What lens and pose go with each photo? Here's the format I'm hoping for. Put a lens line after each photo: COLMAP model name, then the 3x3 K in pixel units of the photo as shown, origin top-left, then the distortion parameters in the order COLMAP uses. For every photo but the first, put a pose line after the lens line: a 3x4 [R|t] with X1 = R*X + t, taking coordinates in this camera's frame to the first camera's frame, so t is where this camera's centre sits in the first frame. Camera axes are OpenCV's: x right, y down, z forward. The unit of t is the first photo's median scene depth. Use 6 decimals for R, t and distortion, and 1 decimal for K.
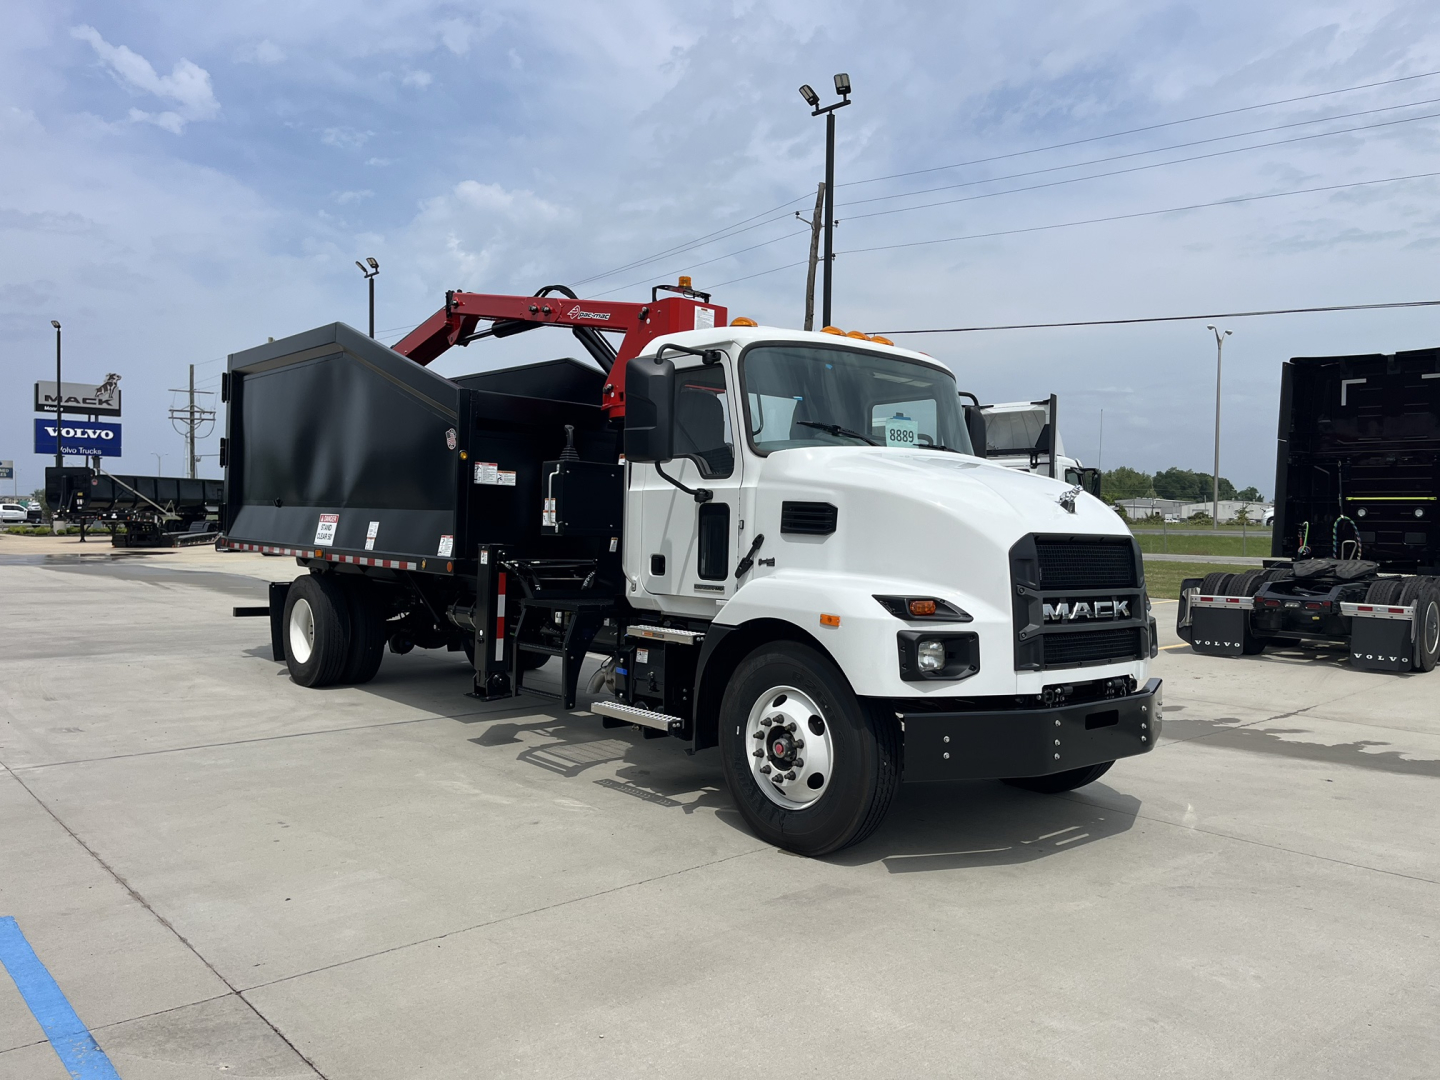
lens RADIAL K [[1091.8, 0, 739.9], [0, 1091.8, 543.3], [0, 0, 1]] dist [0.062764, -0.083738]
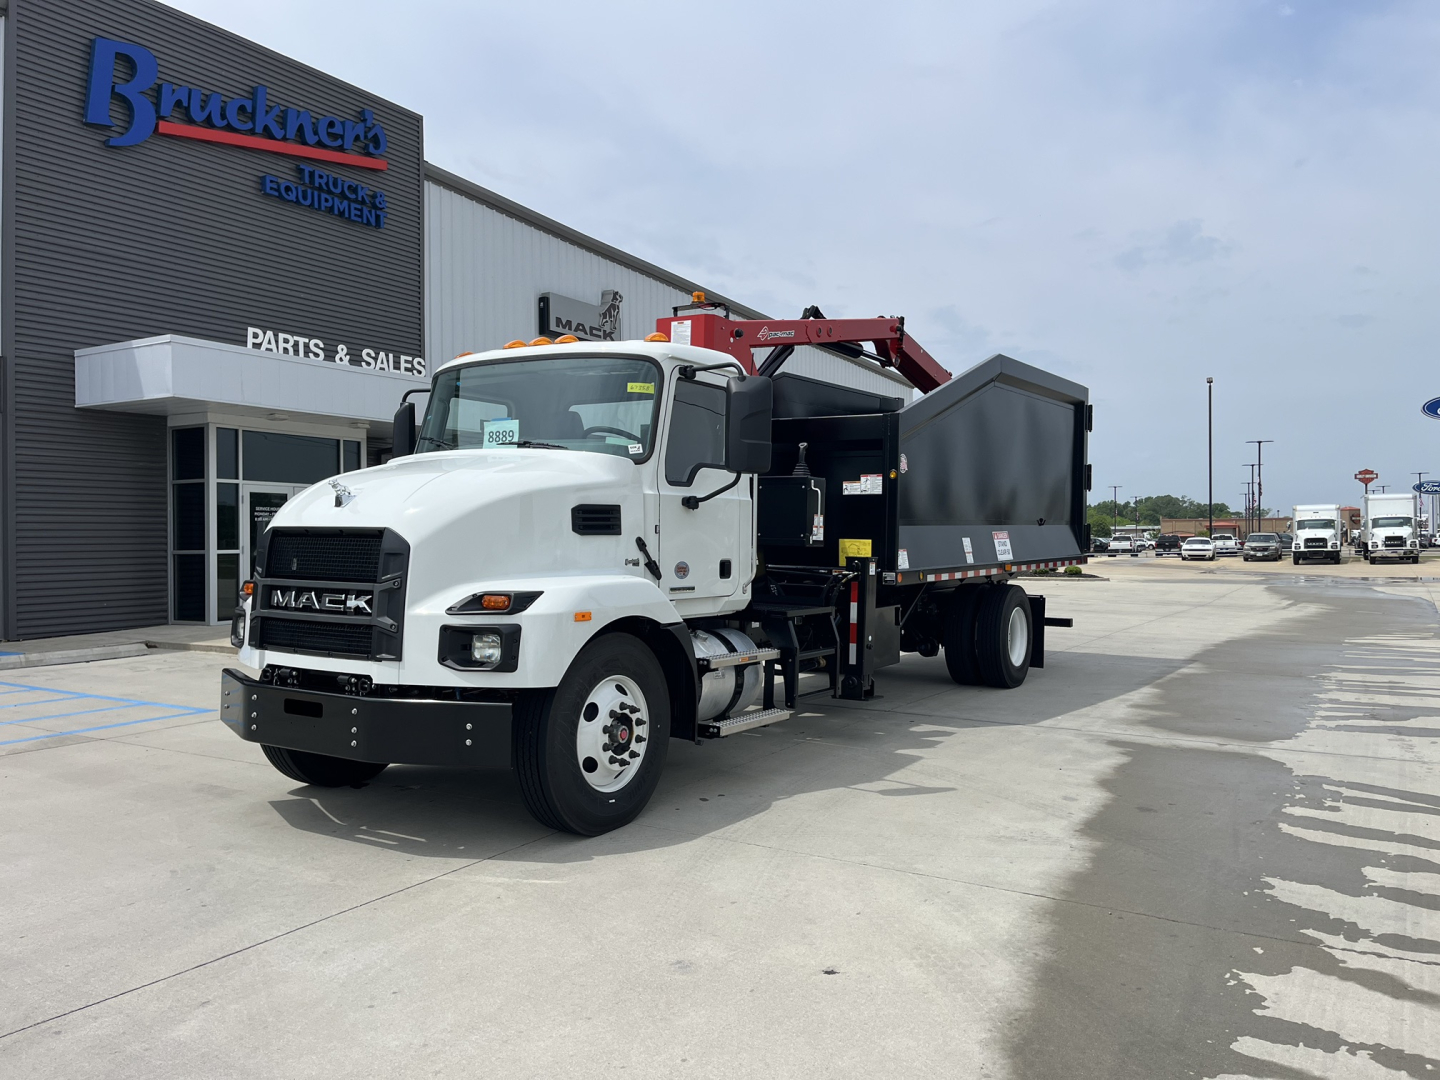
lens RADIAL K [[1091.8, 0, 726.7], [0, 1091.8, 543.4], [0, 0, 1]] dist [0.062764, -0.083738]
pose [[0.283455, -0.013539, -0.958890, 0.765429], [-0.013269, 0.999749, -0.018038, 0.011361], [0.958894, 0.017837, 0.283204, 0.584911]]
